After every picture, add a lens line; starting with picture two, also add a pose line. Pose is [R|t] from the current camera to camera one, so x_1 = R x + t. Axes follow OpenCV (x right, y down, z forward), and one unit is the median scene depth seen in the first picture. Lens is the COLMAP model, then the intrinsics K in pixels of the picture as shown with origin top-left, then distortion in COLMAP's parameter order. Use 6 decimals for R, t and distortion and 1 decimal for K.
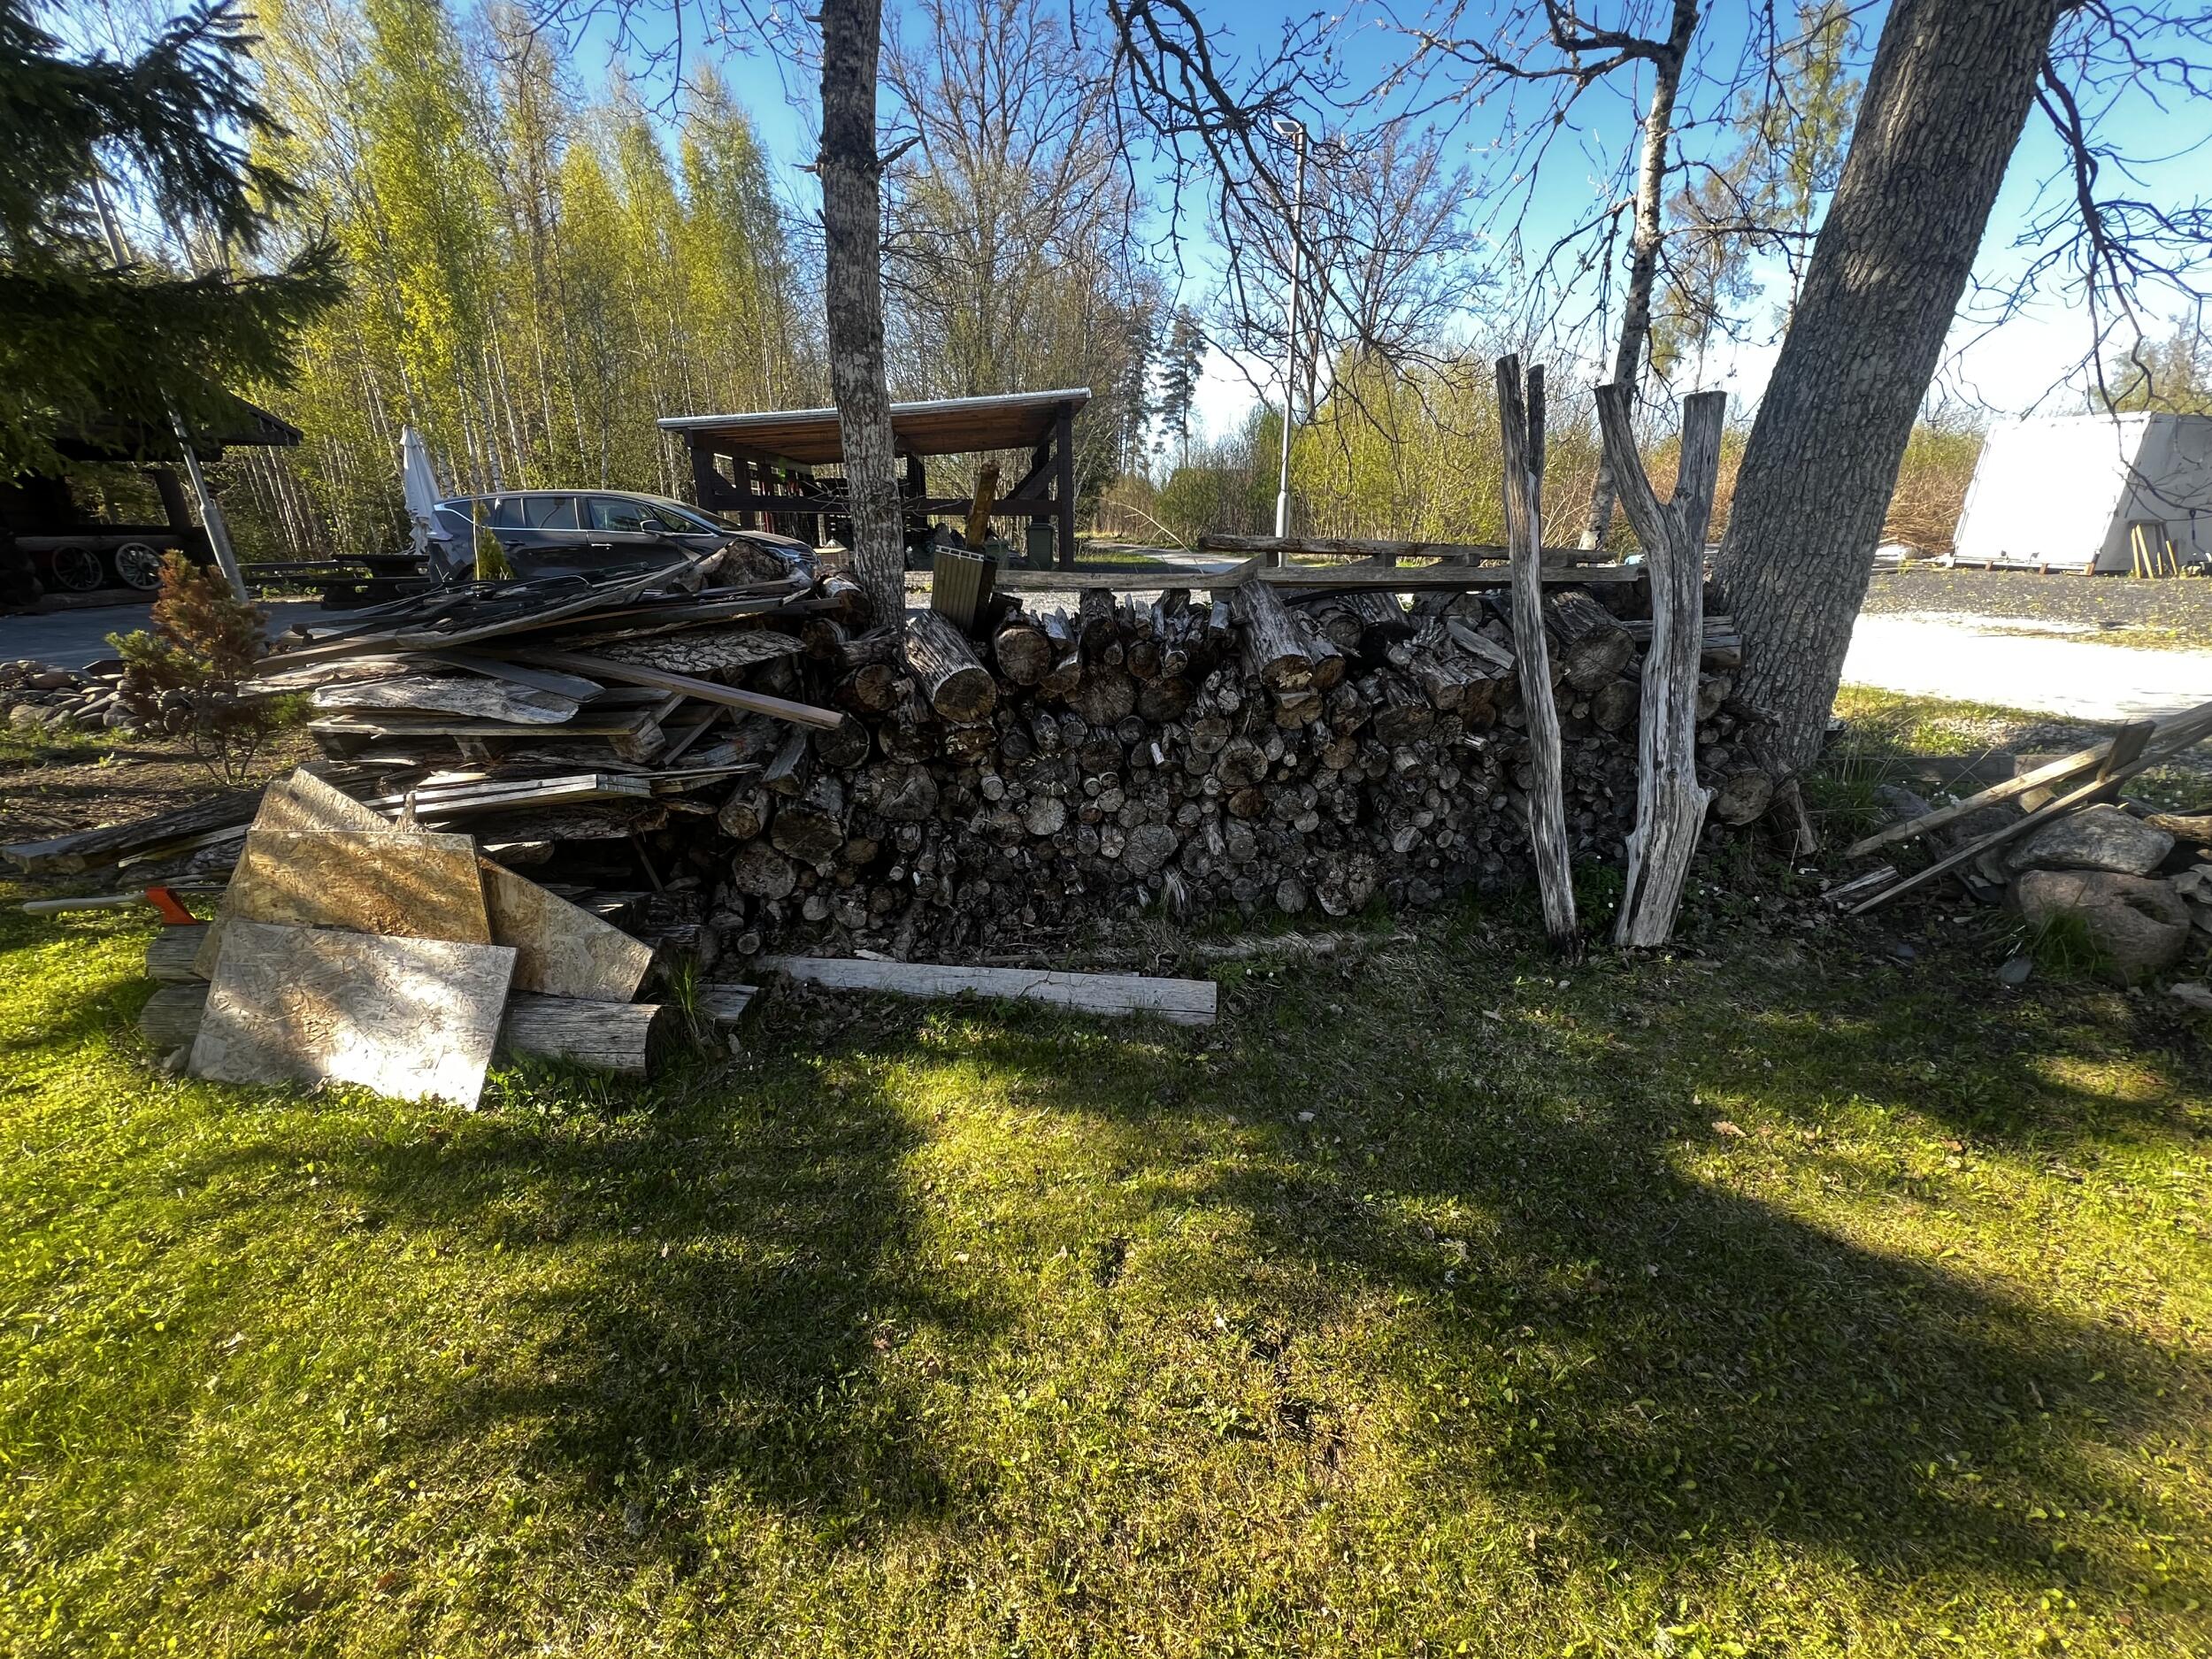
lens RADIAL K [[886.6, 0, 1109.7], [0, 886.6, 833.2], [0, 0, 1]] dist [-0.002460, -0.000265]
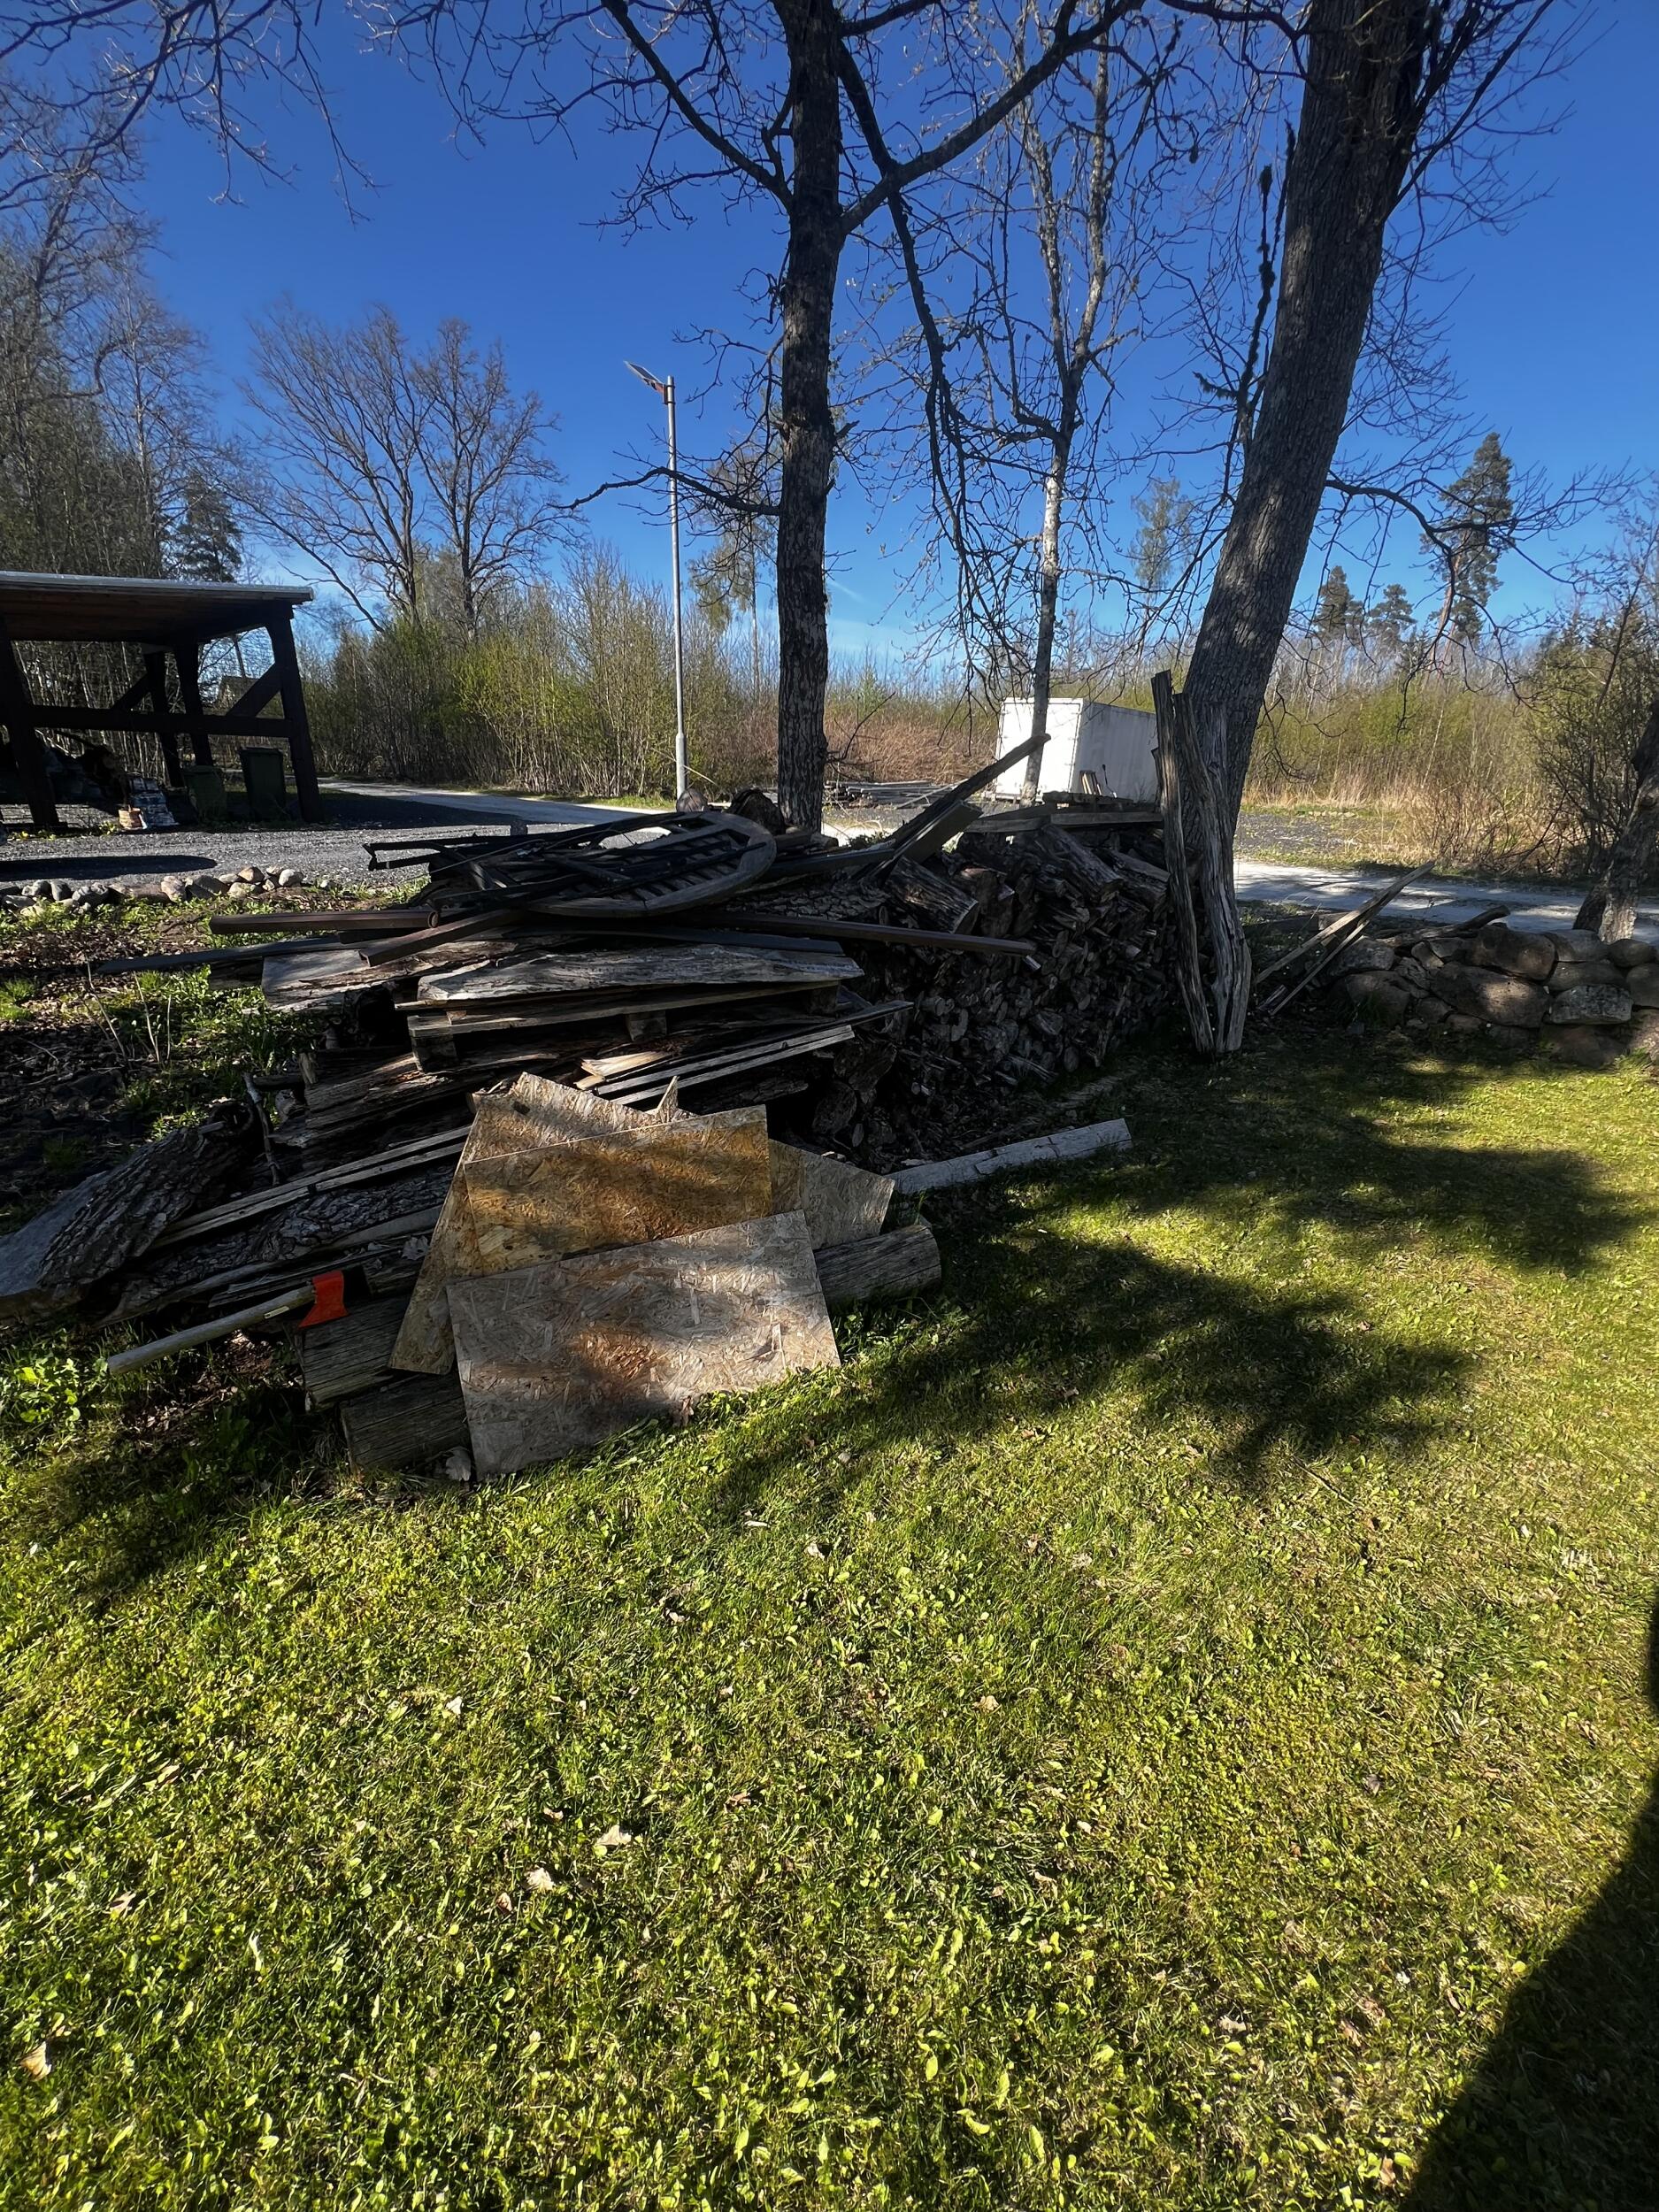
lens RADIAL K [[886.6, 0, 839.3], [0, 886.6, 1103.5], [0, 0, 1]] dist [-0.002460, -0.000265]
pose [[0.786794, -0.197602, 0.584729, -1.163995], [0.173065, 0.979992, 0.098306, -0.076220], [-0.592455, 0.023850, 0.805250, 0.160643]]
